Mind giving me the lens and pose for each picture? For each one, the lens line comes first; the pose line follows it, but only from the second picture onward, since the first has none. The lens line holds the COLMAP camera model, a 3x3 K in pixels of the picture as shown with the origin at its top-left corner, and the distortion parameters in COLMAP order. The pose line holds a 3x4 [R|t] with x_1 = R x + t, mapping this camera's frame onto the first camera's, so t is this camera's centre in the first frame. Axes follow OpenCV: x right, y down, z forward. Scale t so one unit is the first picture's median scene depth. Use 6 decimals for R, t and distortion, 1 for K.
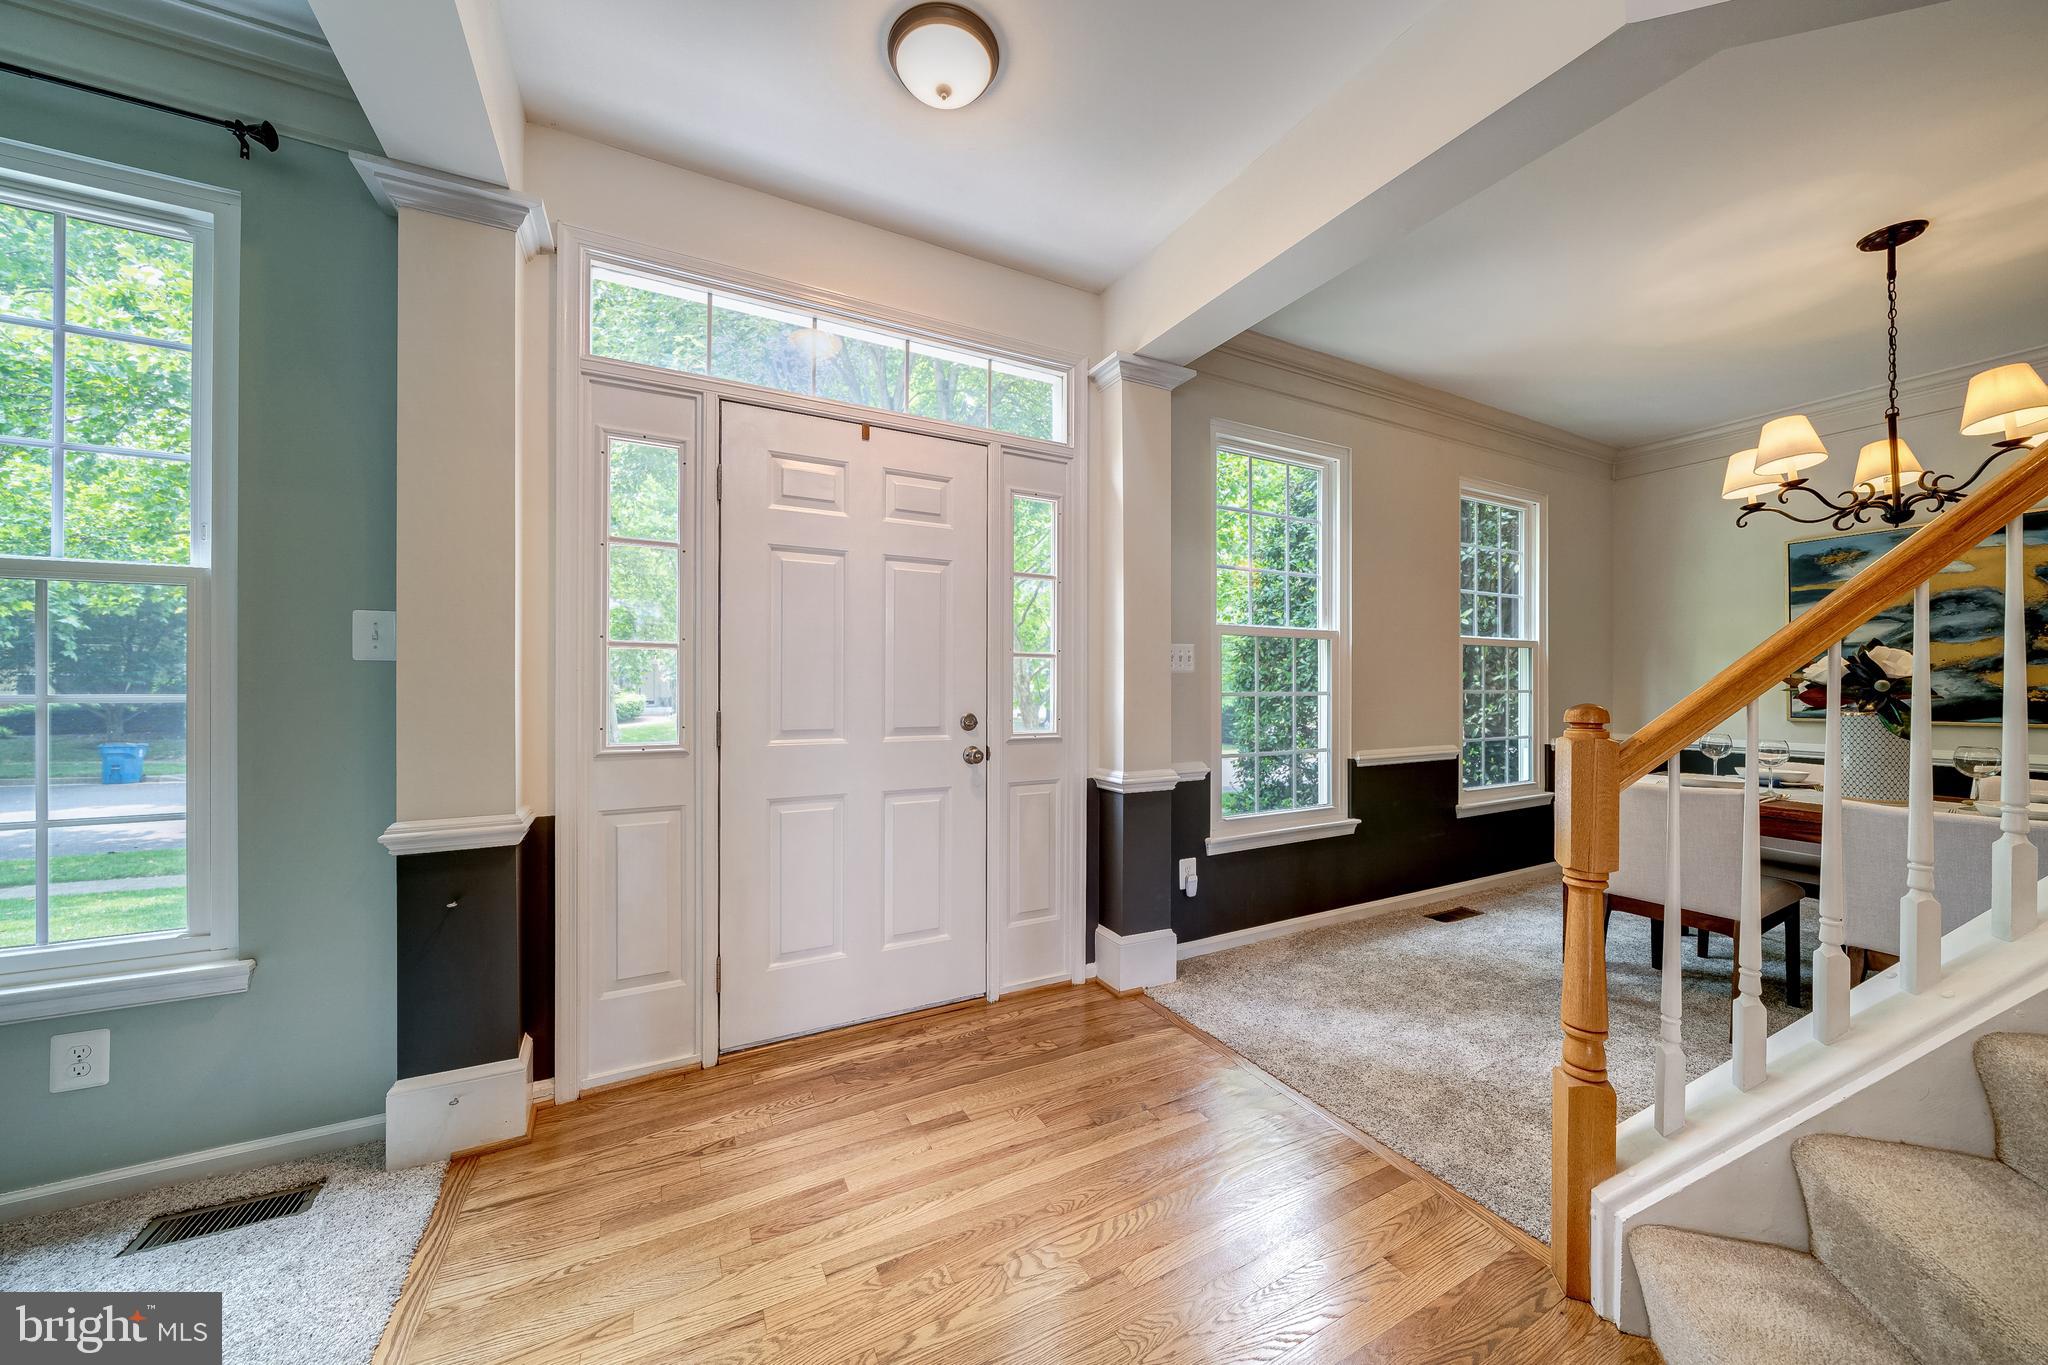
lens RADIAL K [[695.7, 0, 1027.3], [0, 695.7, 696.0], [0, 0, 1]] dist [-0.002319, -0.001092]
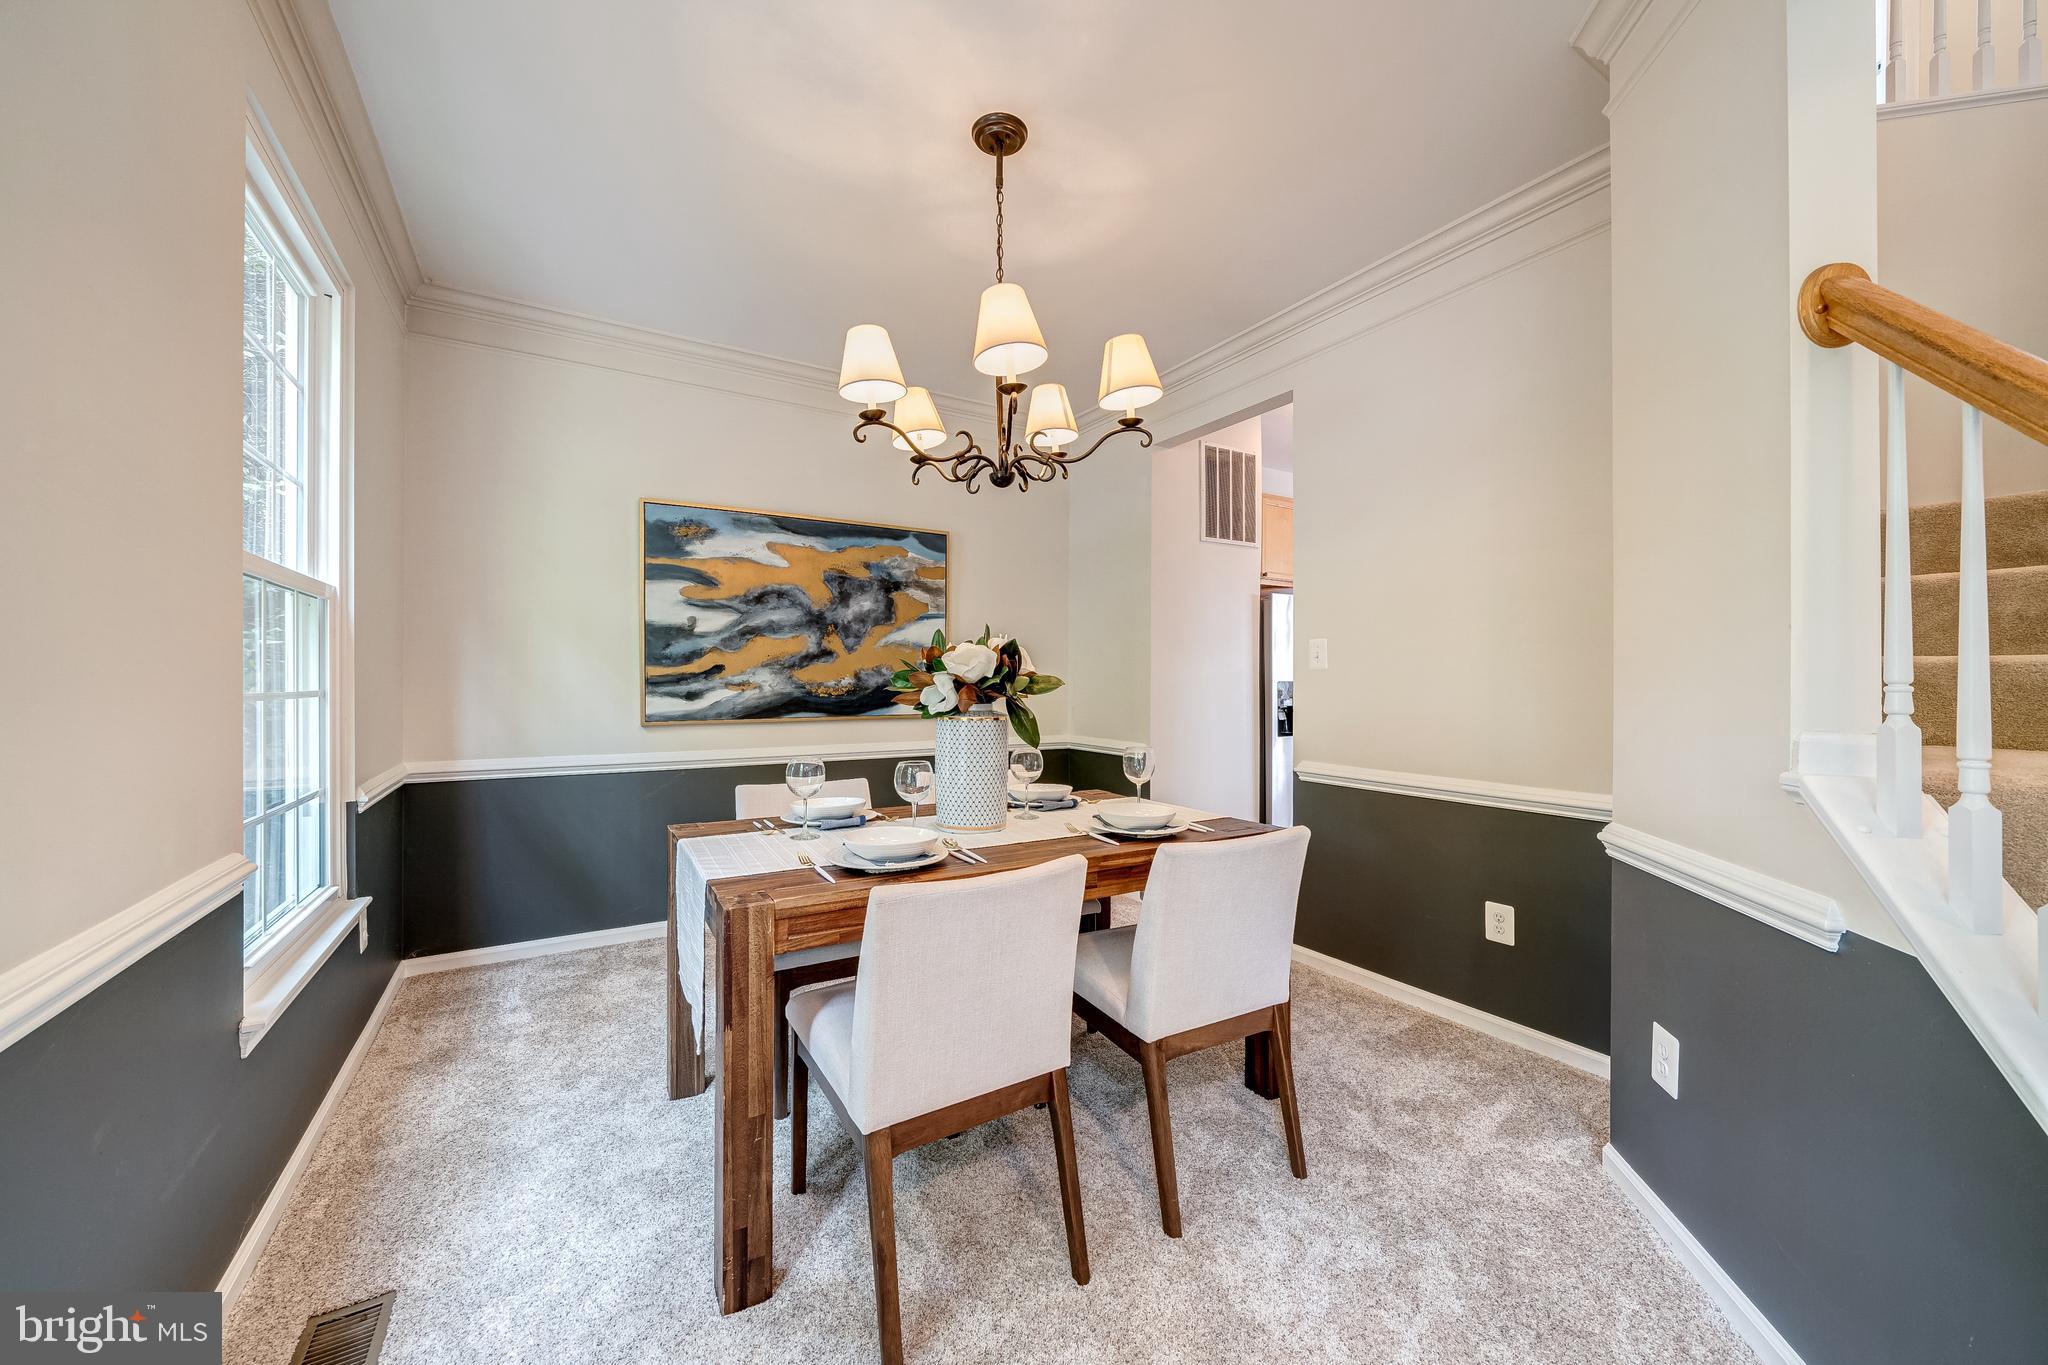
lens RADIAL K [[788.9, 0, 1043.3], [0, 788.9, 689.1], [0, 0, 1]] dist [-0.001434, -0.000848]
pose [[-0.053108, -0.006353, 0.998569, 0.201592], [0.012078, 0.999903, 0.007004, -0.008267], [-0.998516, 0.012433, -0.053026, 0.679320]]
